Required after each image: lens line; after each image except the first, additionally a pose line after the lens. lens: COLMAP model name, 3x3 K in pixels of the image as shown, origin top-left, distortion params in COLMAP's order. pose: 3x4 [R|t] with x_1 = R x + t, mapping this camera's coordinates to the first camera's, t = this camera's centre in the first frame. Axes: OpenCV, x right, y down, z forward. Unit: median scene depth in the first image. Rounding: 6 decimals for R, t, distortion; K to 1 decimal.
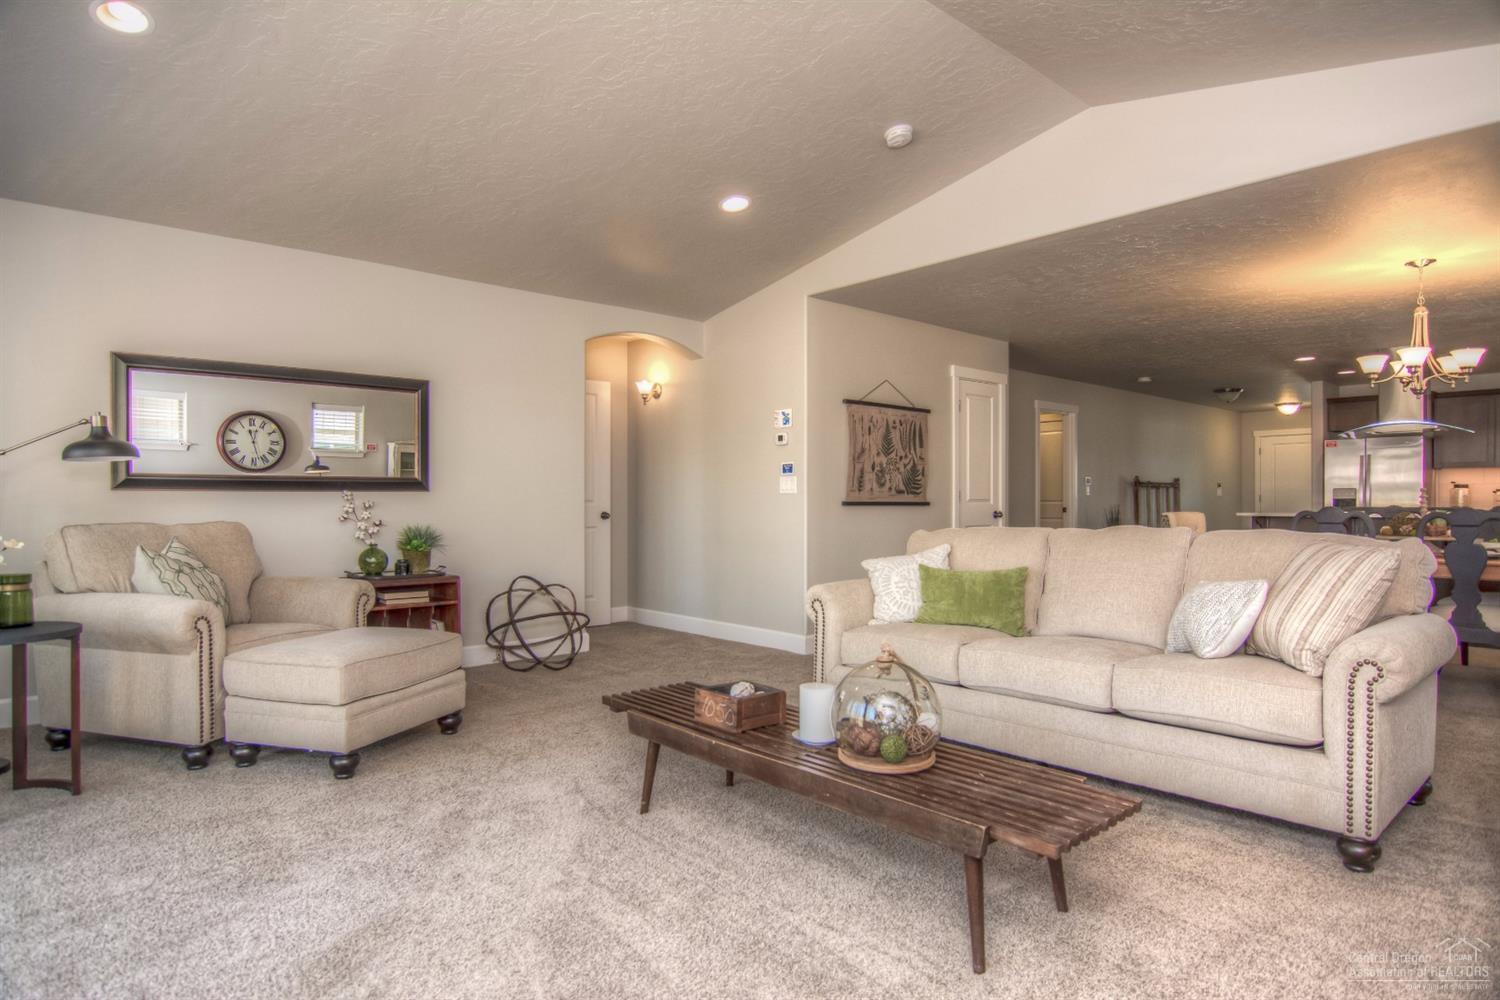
lens RADIAL K [[867.7, 0, 746.4], [0, 867.7, 494.3], [0, 0, 1]] dist [-0.002645, -0.002321]
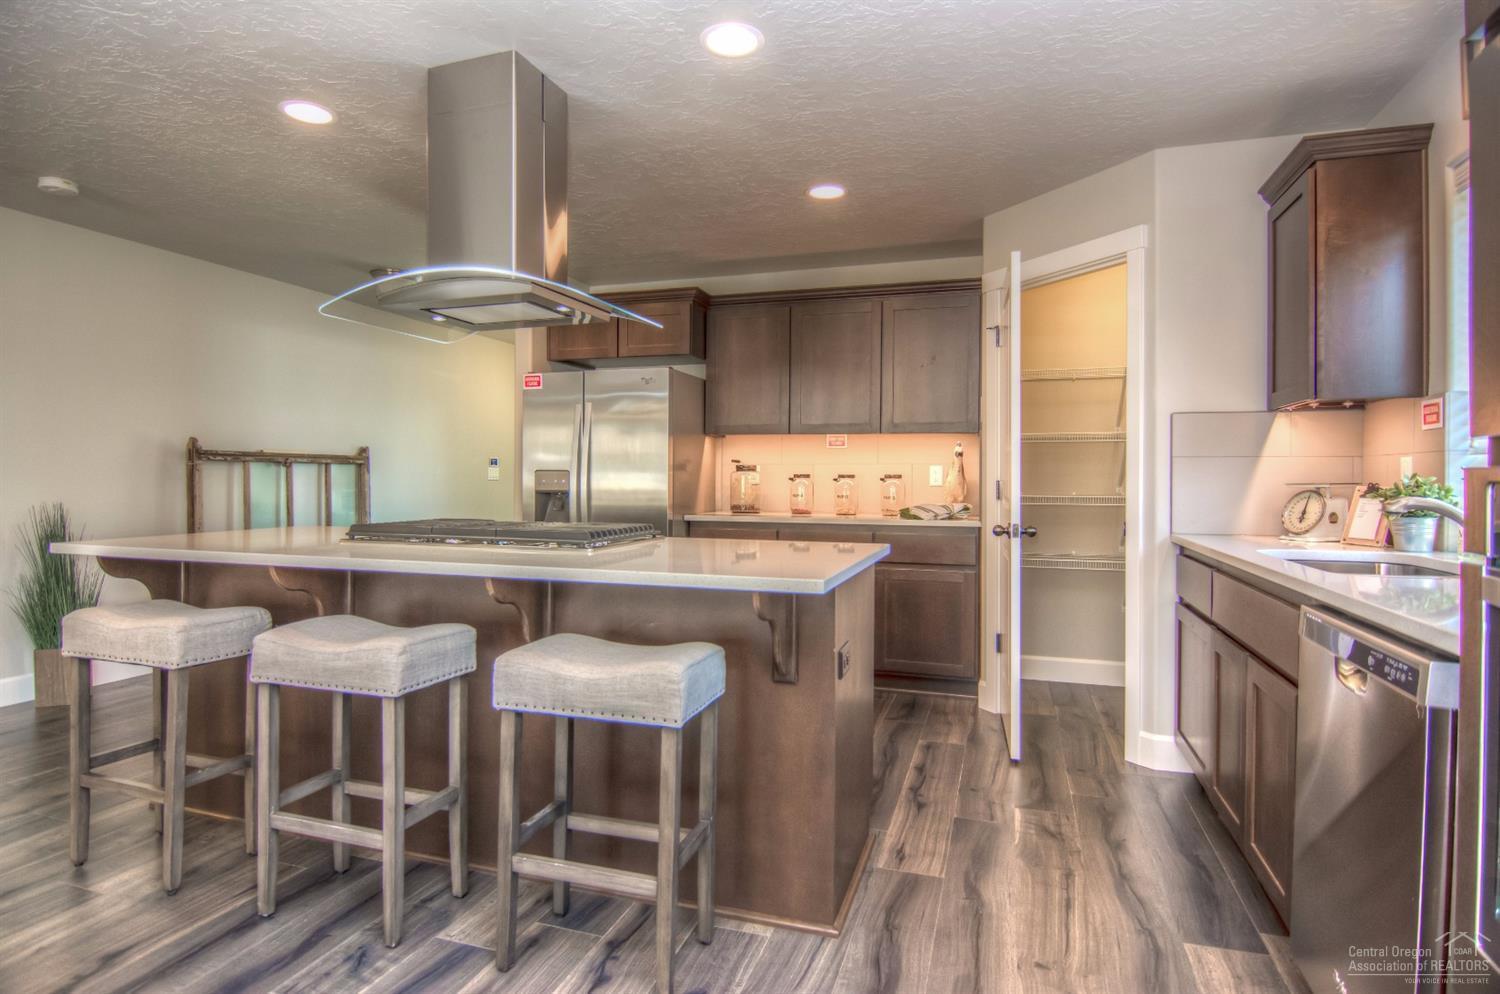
lens RADIAL K [[820.5, 0, 749.7], [0, 820.5, 485.3], [0, 0, 1]] dist [-0.002335, -0.000404]
pose [[0.866902, 0.004130, 0.498461, 0.800449], [-0.012075, 0.999846, 0.012716, -0.007348], [-0.498332, -0.017042, 0.866819, 0.761811]]
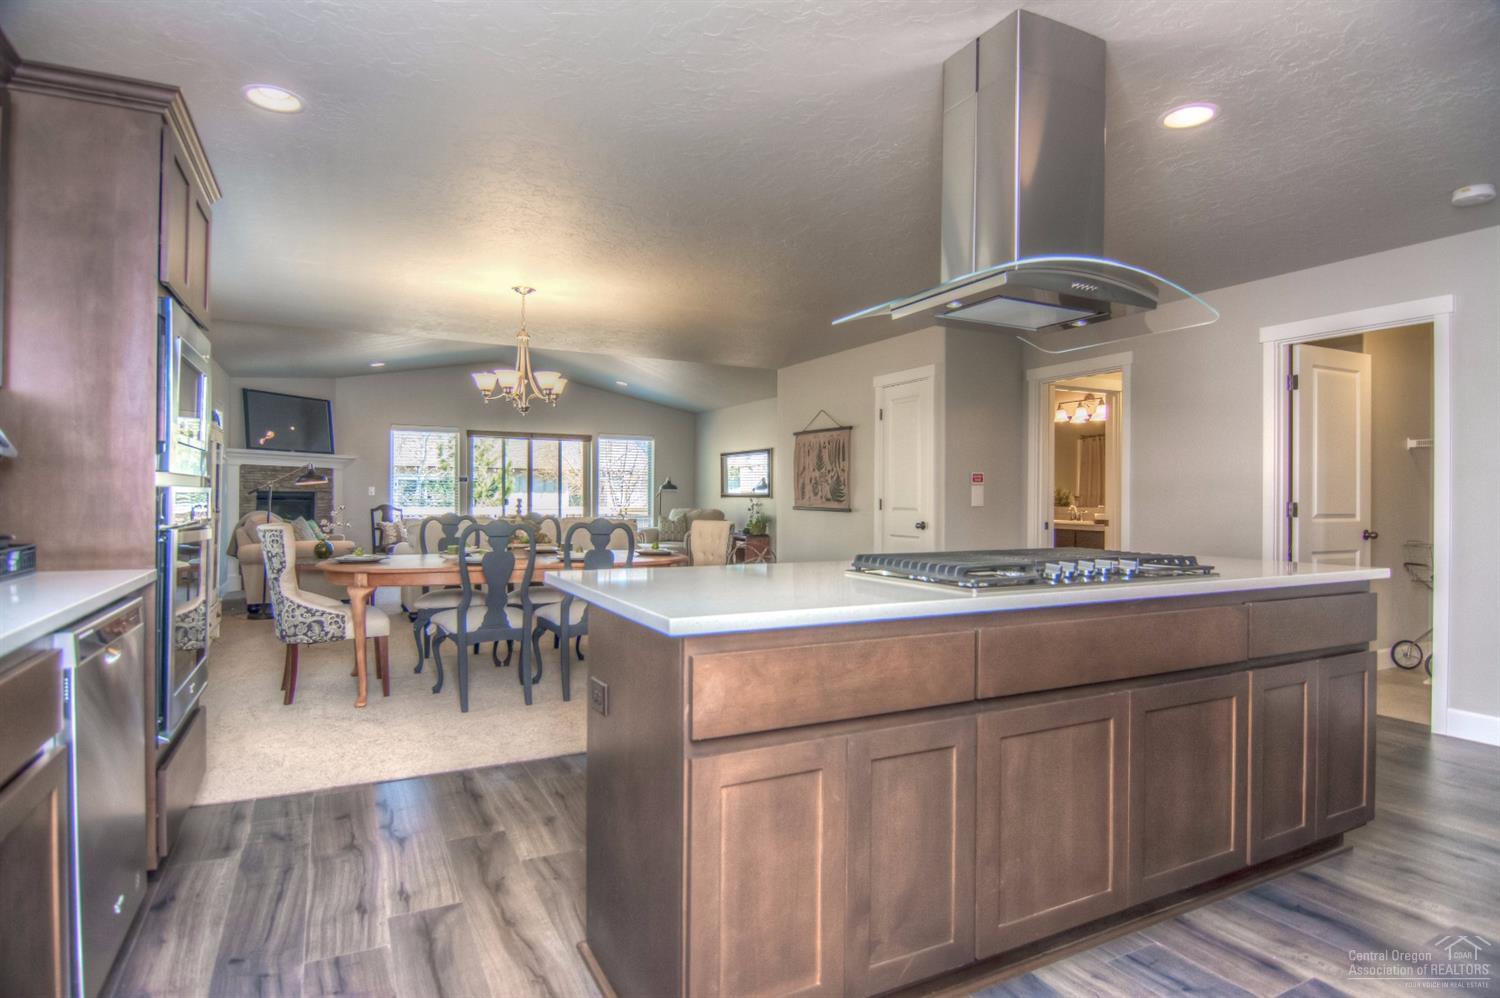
lens RADIAL K [[802.5, 0, 752.0], [0, 802.5, 496.3], [0, 0, 1]] dist [-0.018217, -0.004676]
pose [[-0.268136, -0.000342, -0.963381, 1.246319], [-0.003899, 0.999992, 0.000730, -0.007785], [0.963373, 0.003951, -0.268135, 1.166089]]
